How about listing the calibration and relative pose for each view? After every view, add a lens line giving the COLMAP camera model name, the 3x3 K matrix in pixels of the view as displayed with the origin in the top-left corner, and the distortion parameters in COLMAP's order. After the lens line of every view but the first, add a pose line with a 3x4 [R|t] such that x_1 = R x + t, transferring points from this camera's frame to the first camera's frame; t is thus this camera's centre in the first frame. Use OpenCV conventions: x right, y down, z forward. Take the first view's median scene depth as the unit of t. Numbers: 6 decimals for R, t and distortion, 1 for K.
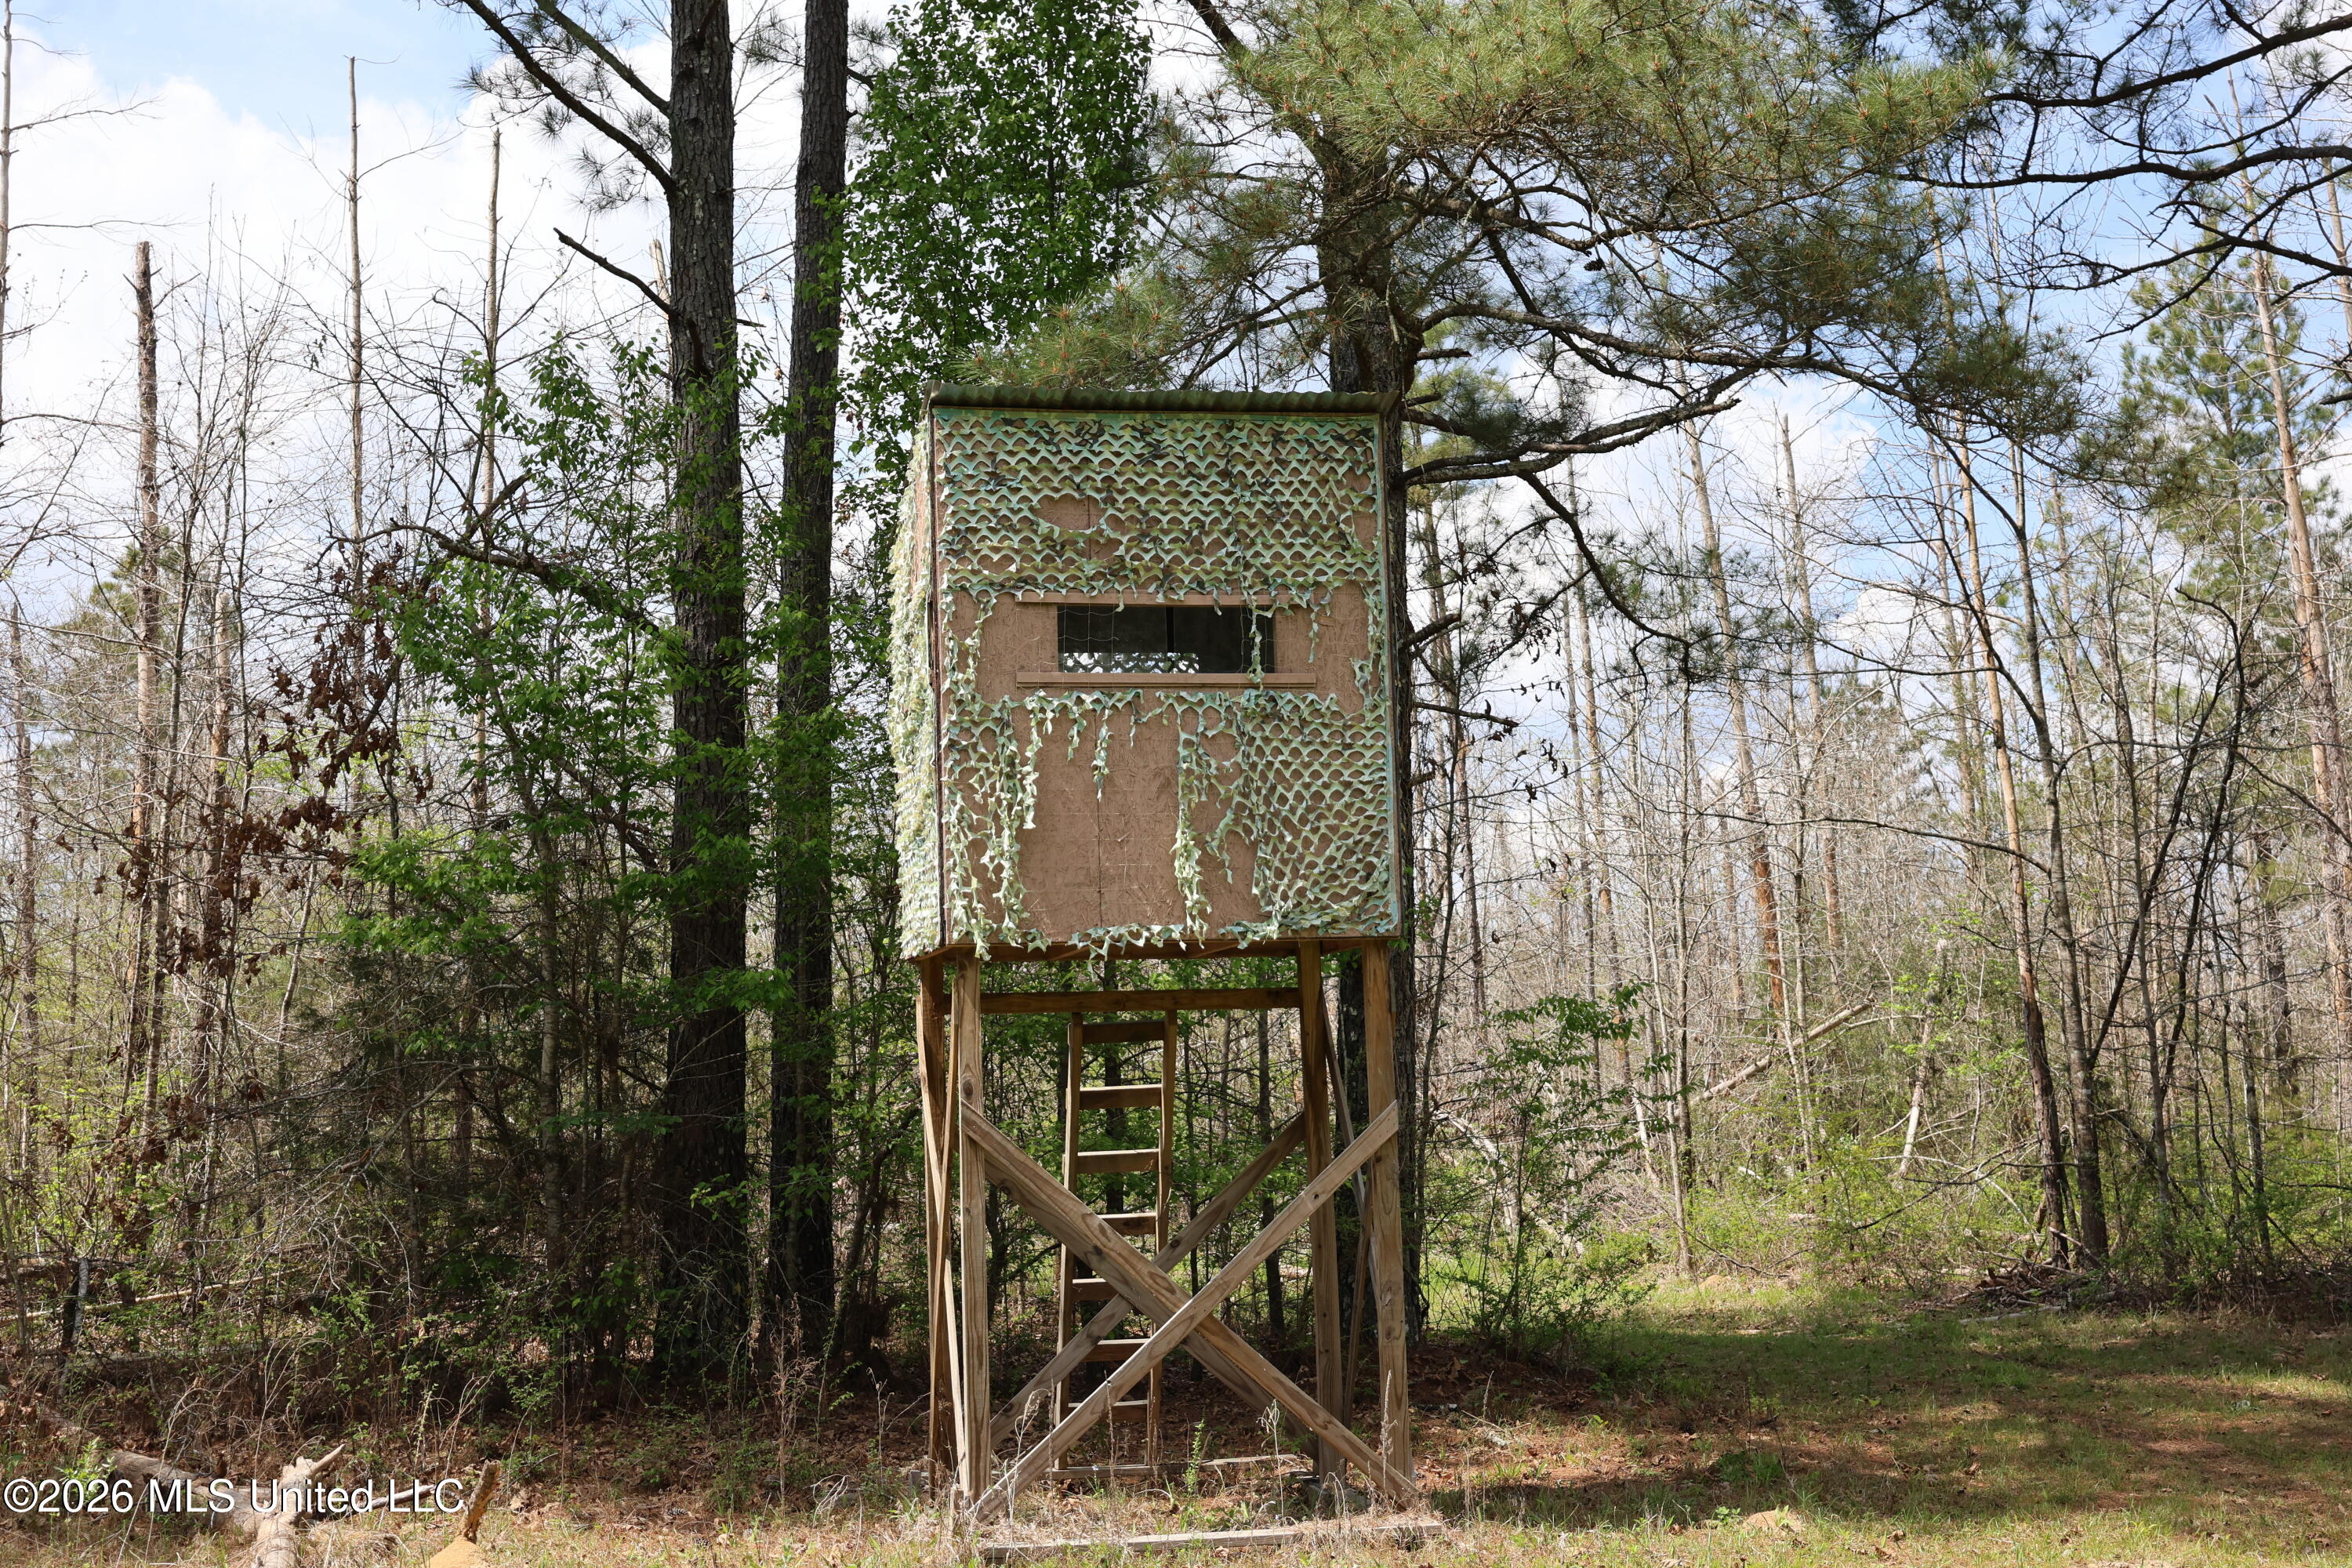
lens RADIAL K [[3080.4, 0, 1180.0], [0, 3080.4, 785.3], [0, 0, 1]] dist [-0.015084, 0.000000]
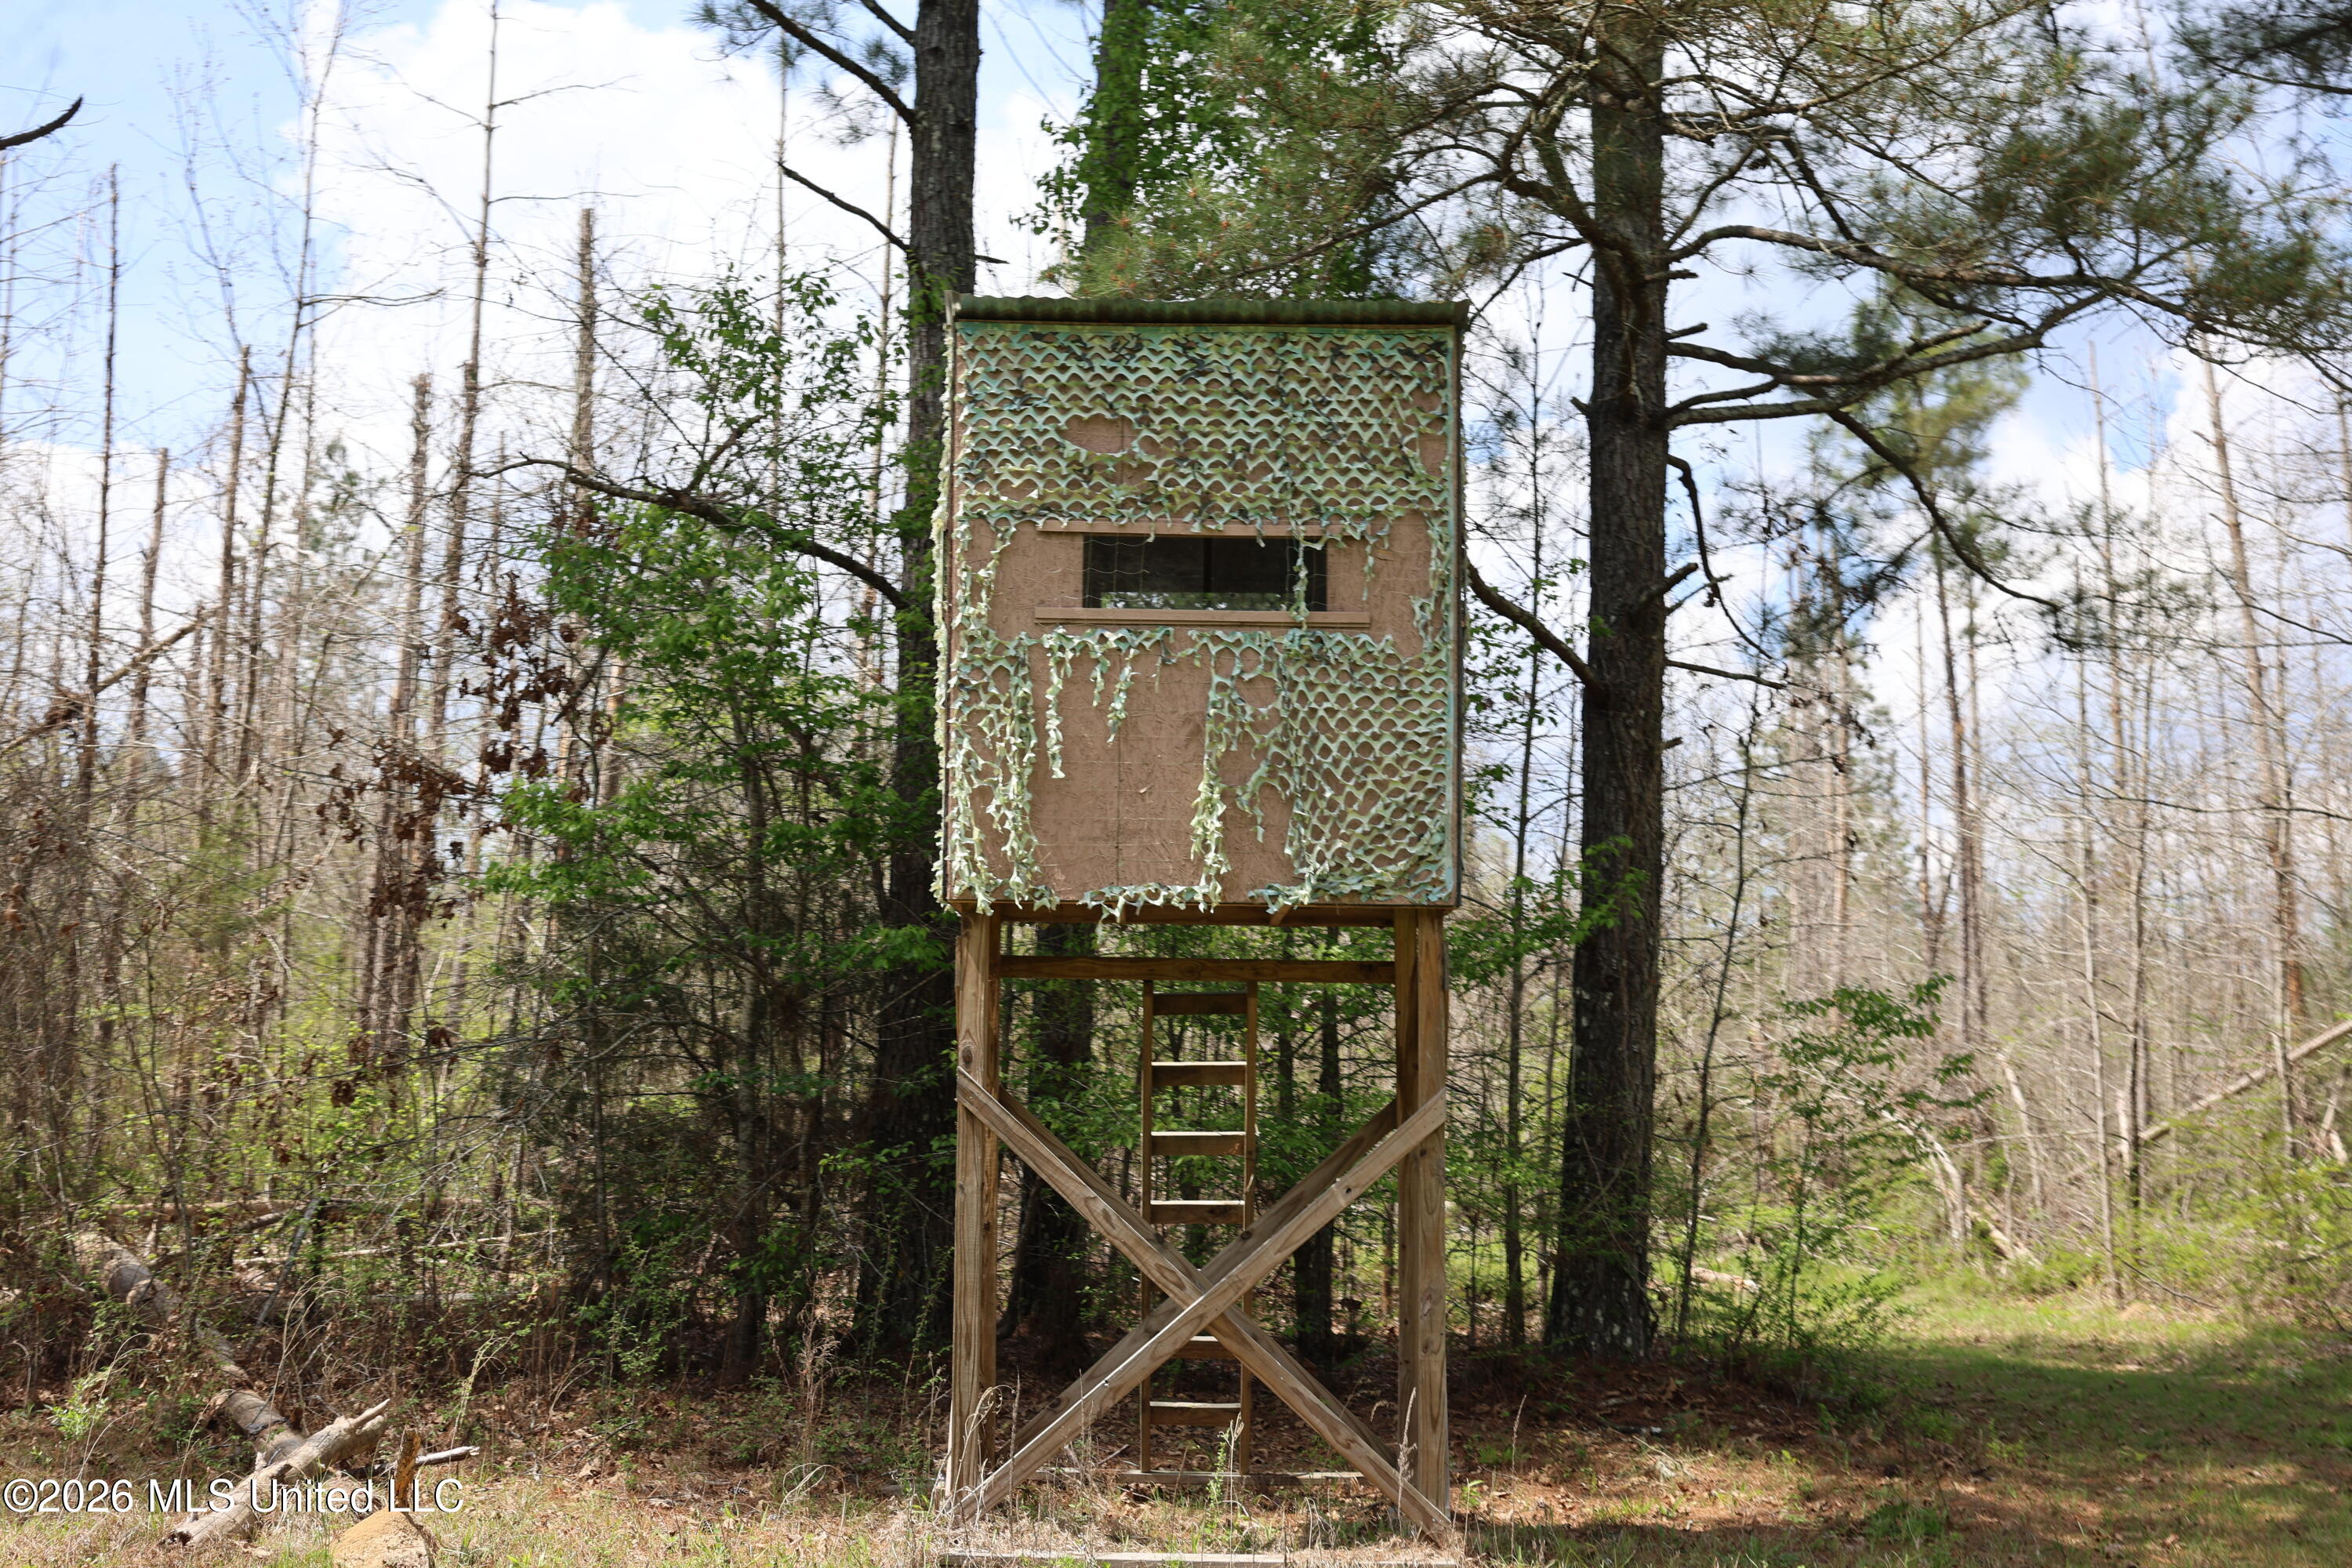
lens RADIAL K [[3080.4, 0, 1173.3], [0, 3080.4, 781.3], [0, 0, 1]] dist [-0.015084, 0.000000]
pose [[0.978921, 0.020103, -0.203246, 0.173284], [-0.019301, 0.999796, 0.005927, 0.009008], [0.203323, -0.001880, 0.979110, 0.104276]]
